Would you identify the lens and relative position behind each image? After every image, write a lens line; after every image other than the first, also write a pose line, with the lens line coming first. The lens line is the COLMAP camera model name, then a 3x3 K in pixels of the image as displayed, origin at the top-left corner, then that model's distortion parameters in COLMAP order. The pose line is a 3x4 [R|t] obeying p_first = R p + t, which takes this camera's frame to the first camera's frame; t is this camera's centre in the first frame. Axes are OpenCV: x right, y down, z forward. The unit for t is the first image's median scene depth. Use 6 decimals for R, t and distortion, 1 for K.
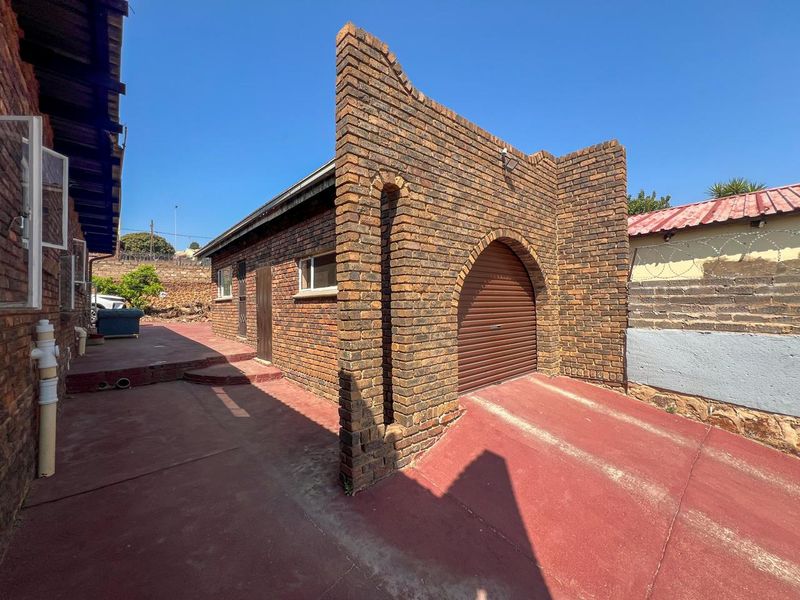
lens RADIAL K [[319.0, 0, 397.7], [0, 319.0, 294.7], [0, 0, 1]] dist [-0.000141, -0.000252]
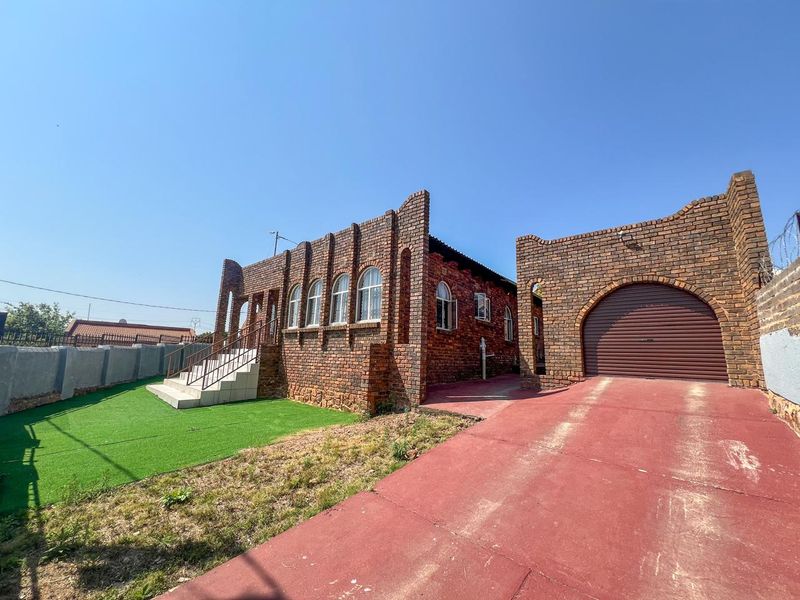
lens RADIAL K [[319.0, 0, 397.9], [0, 319.0, 301.3], [0, 0, 1]] dist [-0.000141, -0.000252]
pose [[0.144689, -0.158144, -0.976758, 1.623089], [-0.010008, 0.986861, -0.161262, 0.175113], [0.989427, 0.033108, 0.141205, -0.362413]]
